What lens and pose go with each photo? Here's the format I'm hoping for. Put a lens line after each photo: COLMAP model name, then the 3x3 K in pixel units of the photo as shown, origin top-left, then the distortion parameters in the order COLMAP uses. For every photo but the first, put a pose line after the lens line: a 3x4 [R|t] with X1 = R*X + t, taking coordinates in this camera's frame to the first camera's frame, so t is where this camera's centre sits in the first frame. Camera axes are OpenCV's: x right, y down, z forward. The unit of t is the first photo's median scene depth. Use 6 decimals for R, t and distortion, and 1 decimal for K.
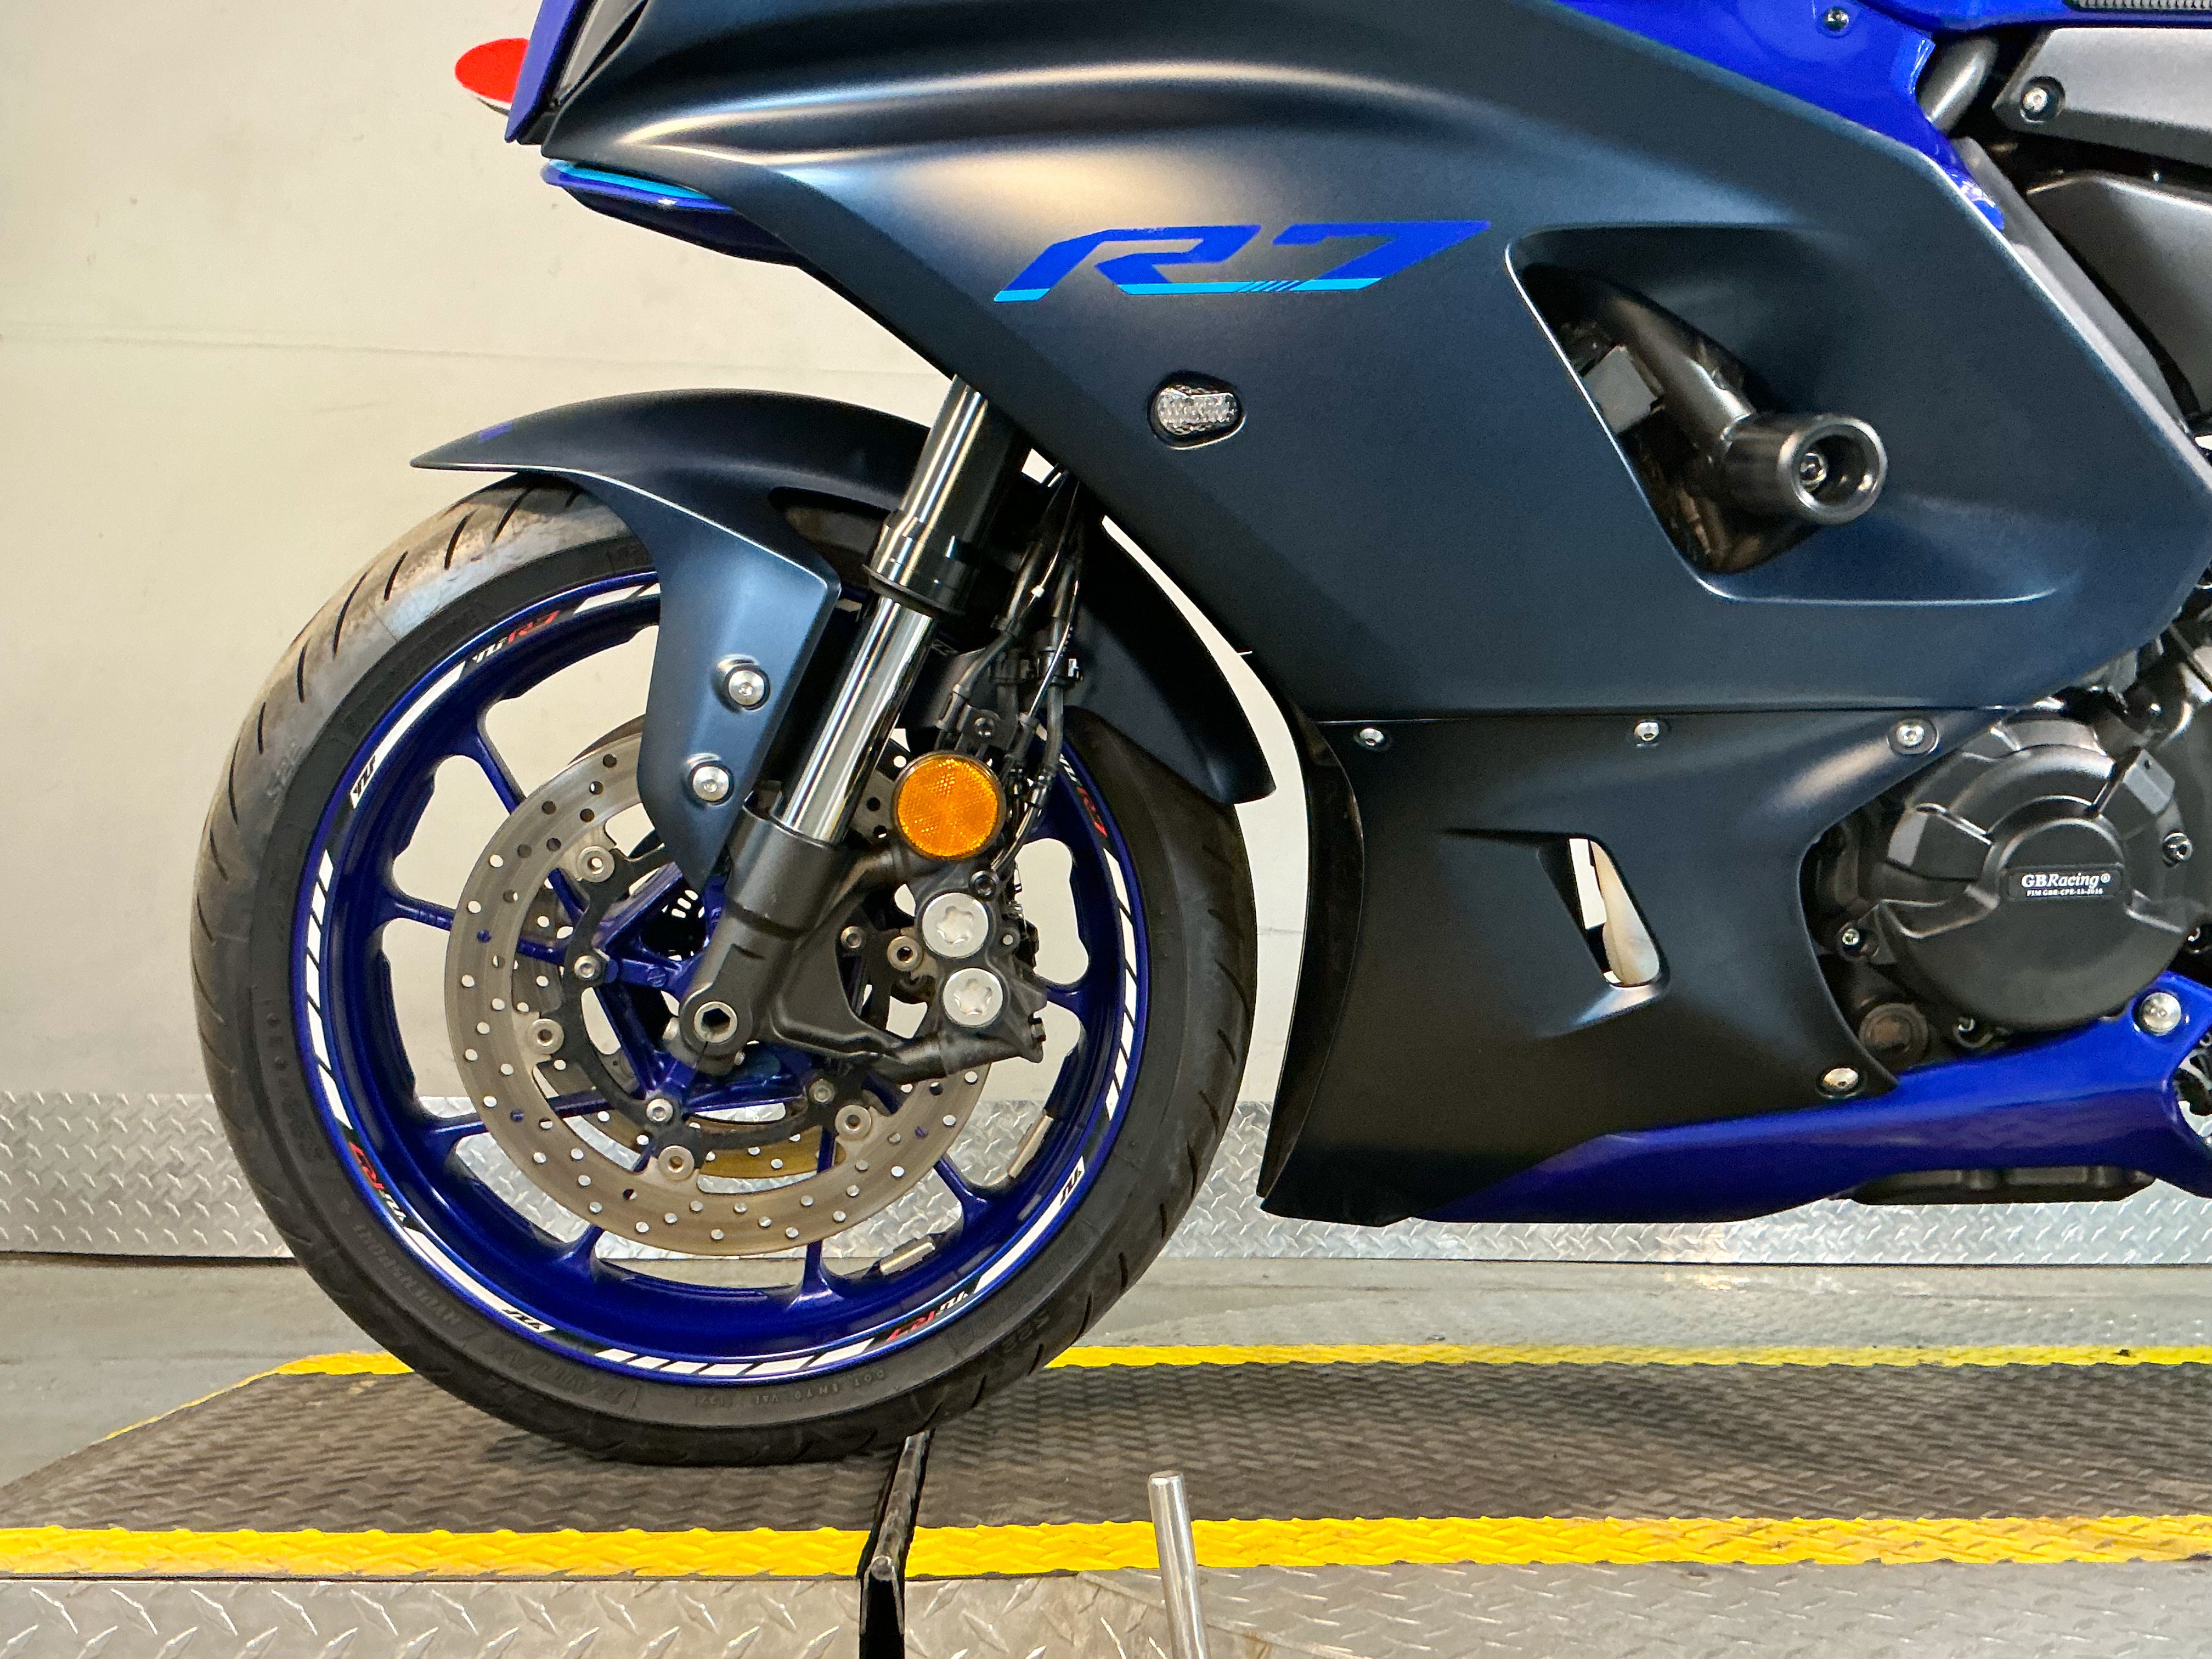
lens RADIAL K [[2183.5, 0, 1119.0], [0, 2183.5, 826.4], [0, 0, 1]] dist [0.041524, 0.000000]
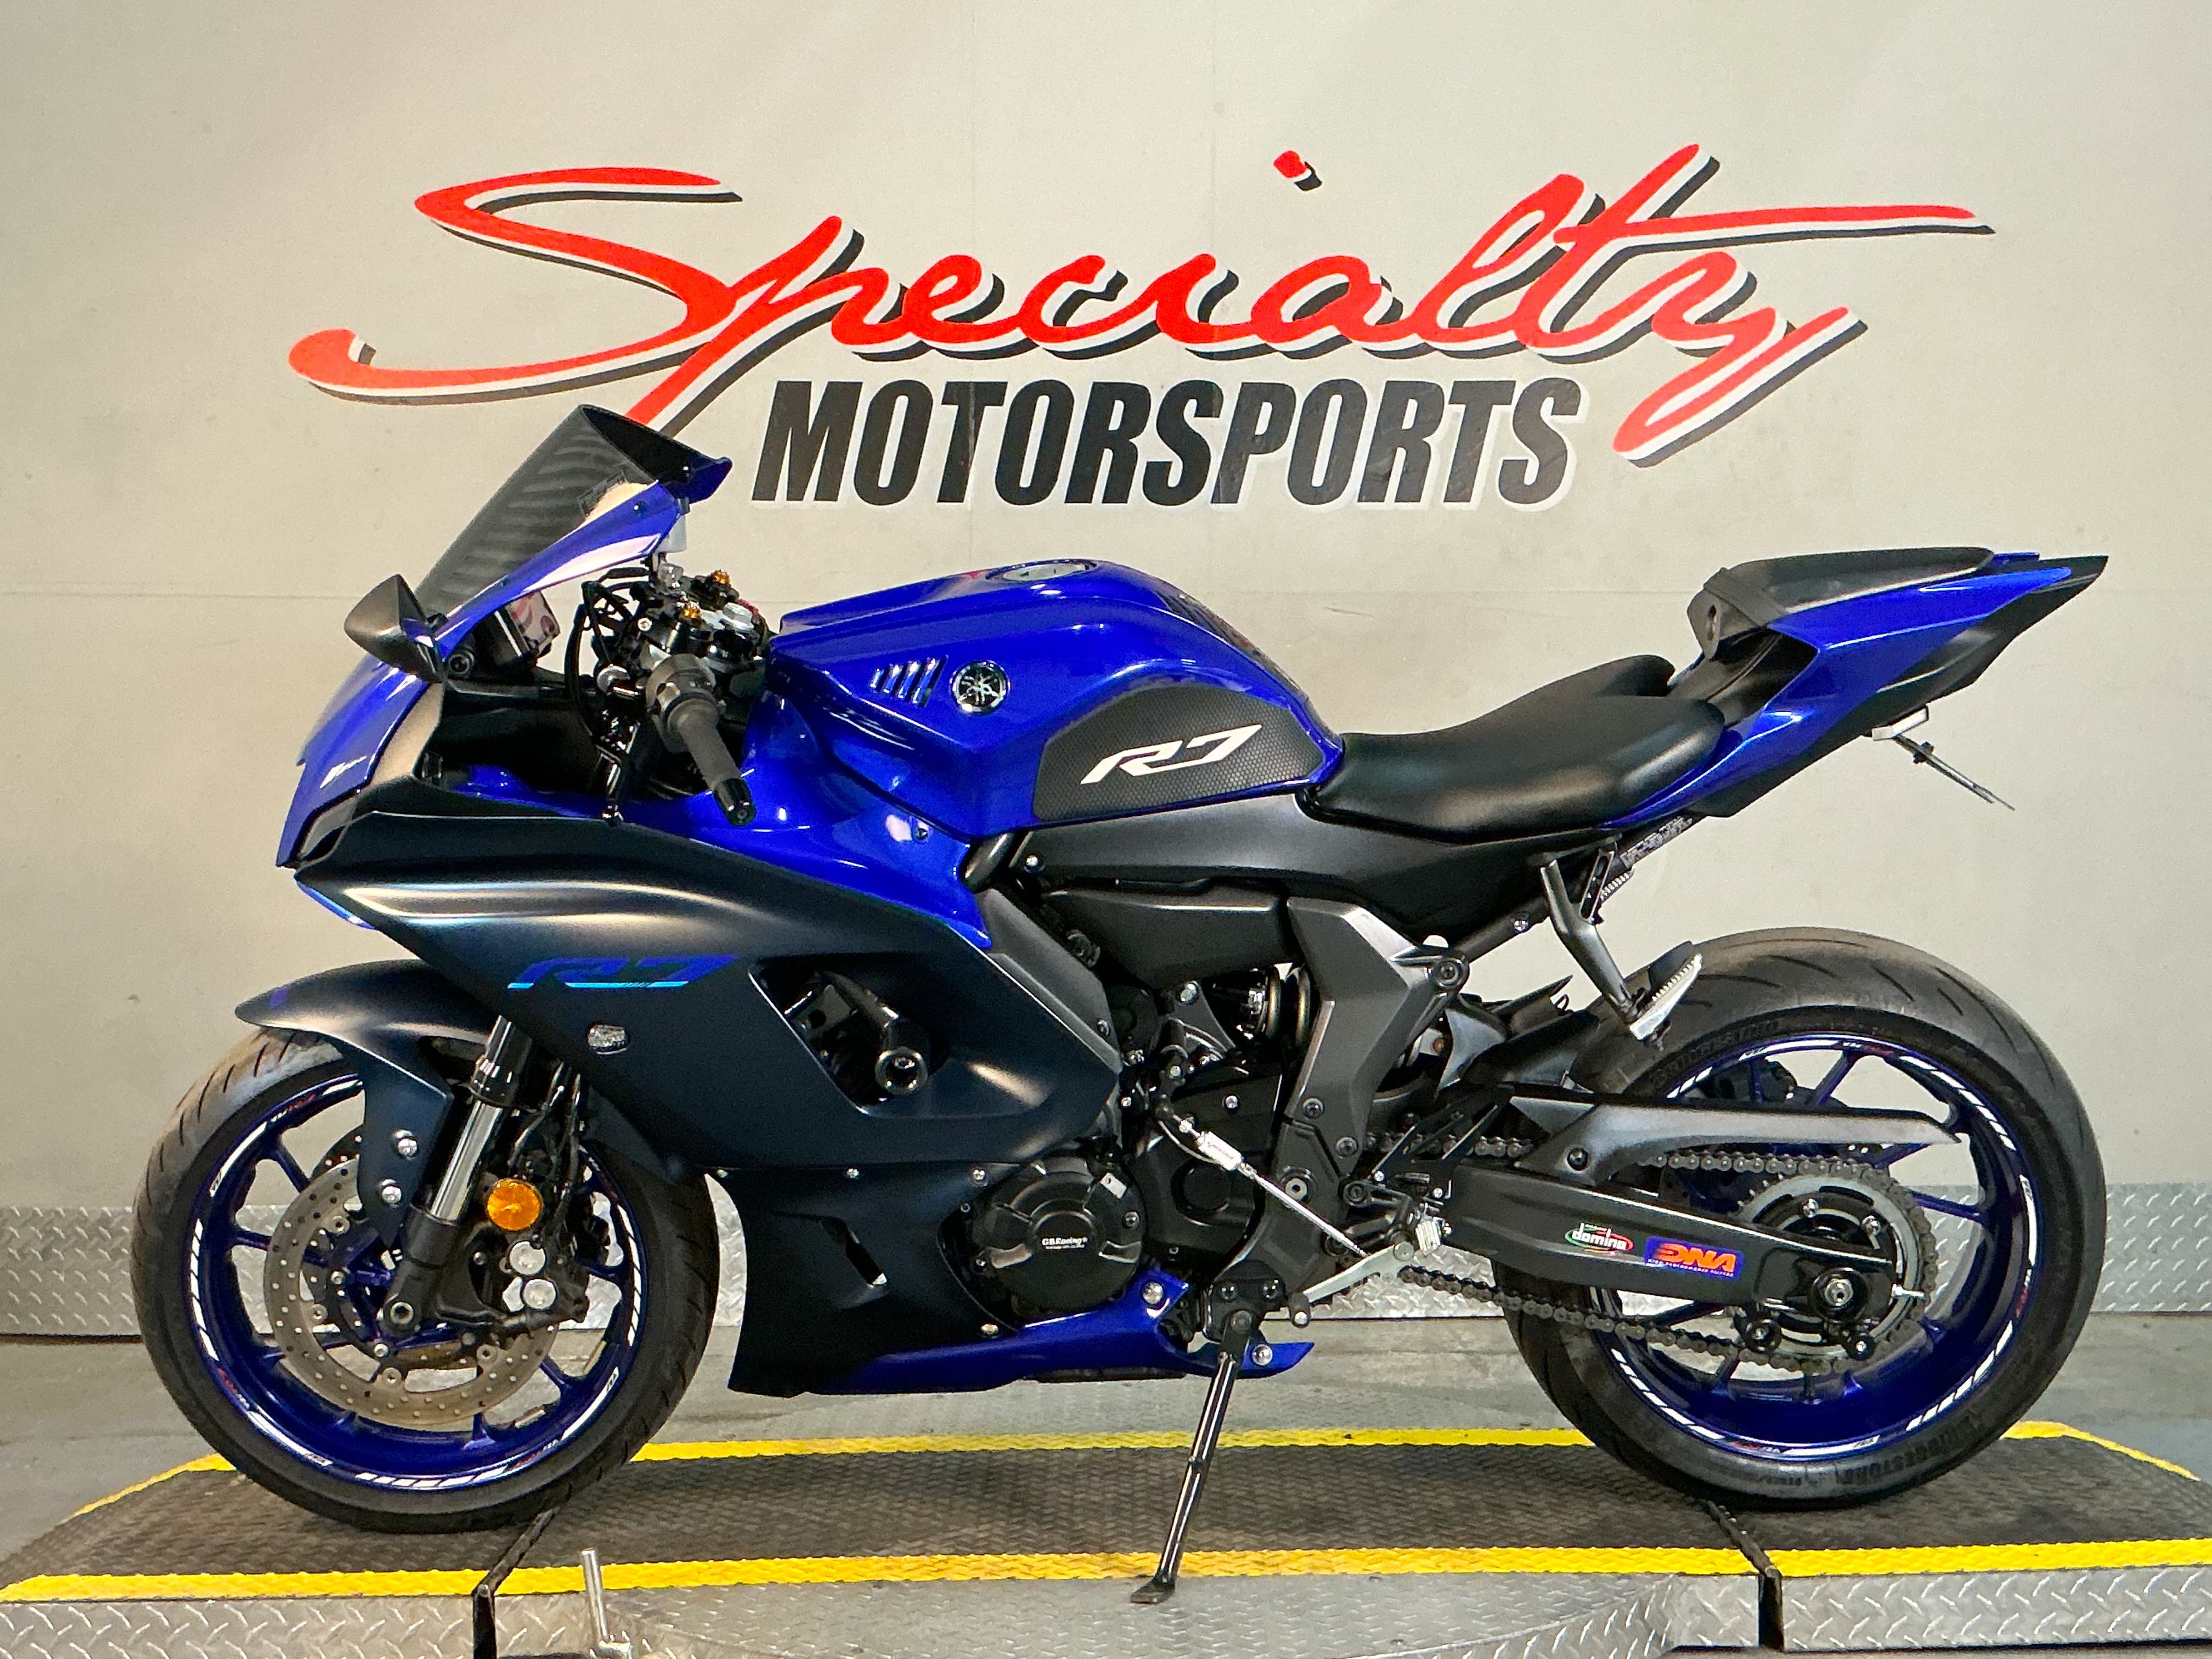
lens RADIAL K [[2788.3, 0, 1095.1], [0, 2788.3, 846.8], [0, 0, 1]] dist [0.102145, 0.000000]
pose [[0.998411, -0.020243, -0.052582, 0.535972], [0.024293, 0.996691, 0.077563, -0.472284], [0.050838, -0.078717, 0.995600, -1.334078]]
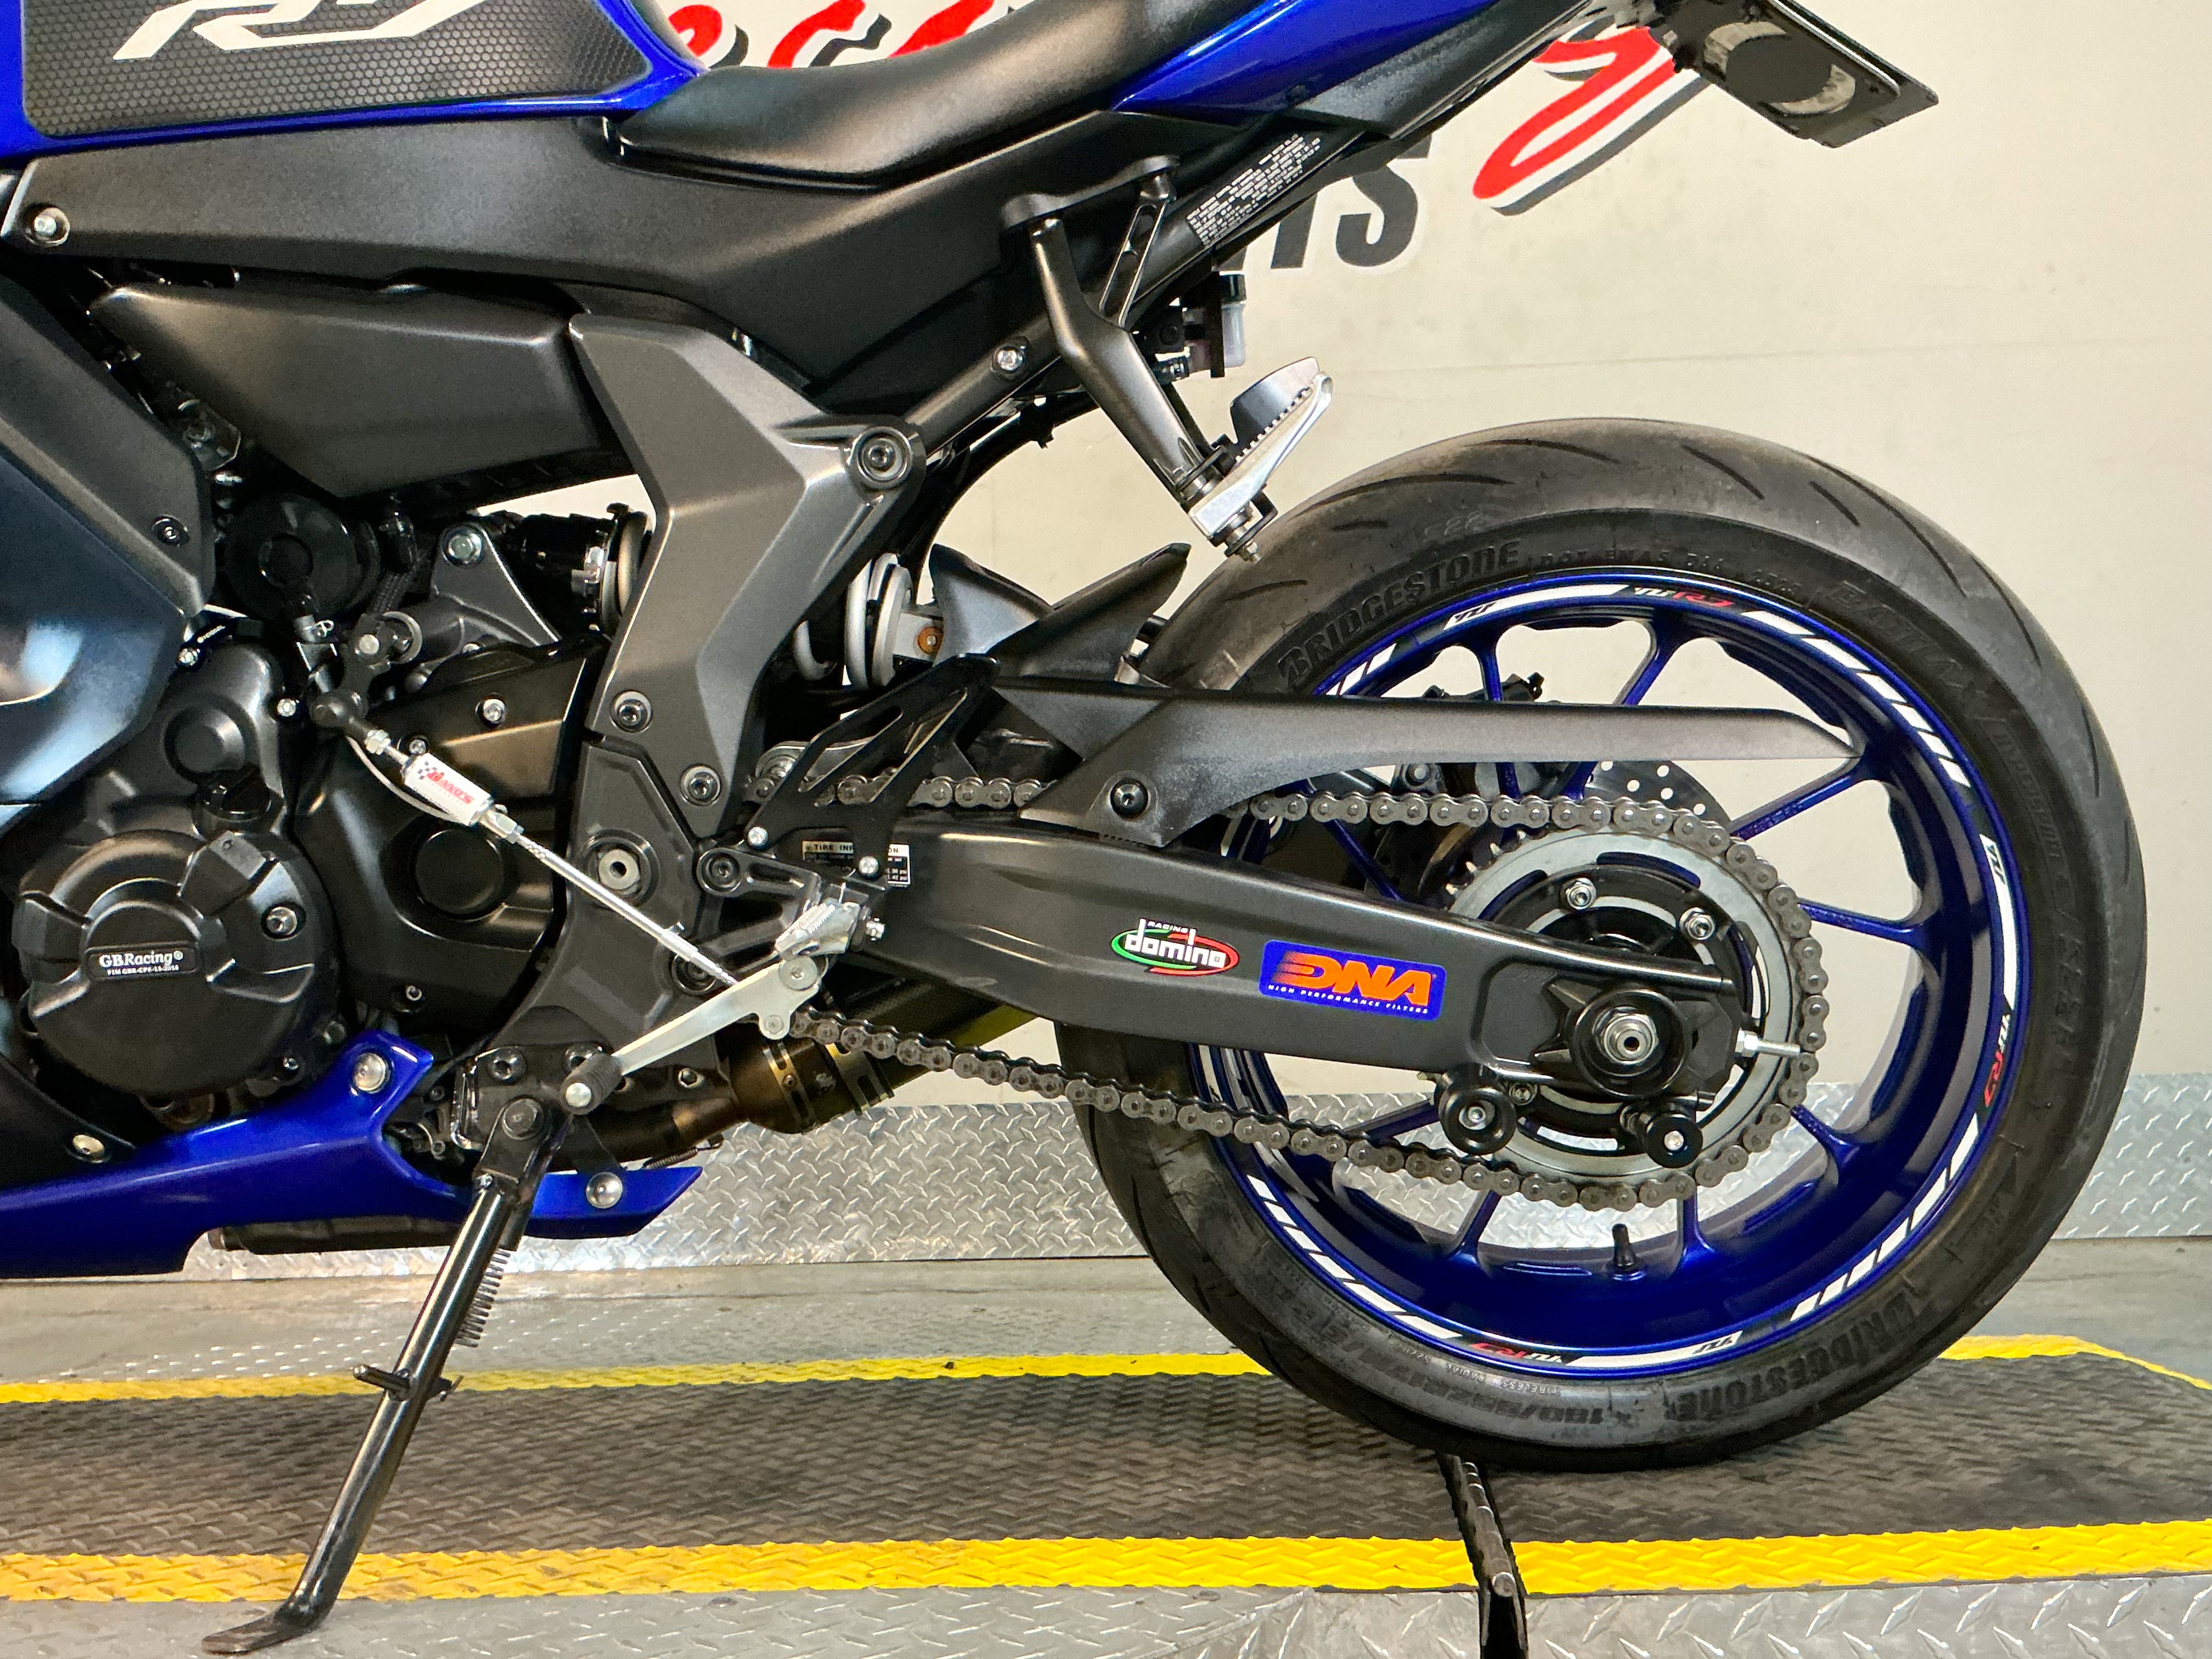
lens RADIAL K [[2214.6, 0, 1089.5], [0, 2214.6, 829.4], [0, 0, 1]] dist [0.047983, 0.000000]
pose [[0.990935, -0.046110, -0.126182, 0.911540], [0.047944, 0.998783, 0.011534, -0.025001], [0.125496, -0.017480, 0.991940, -0.001226]]
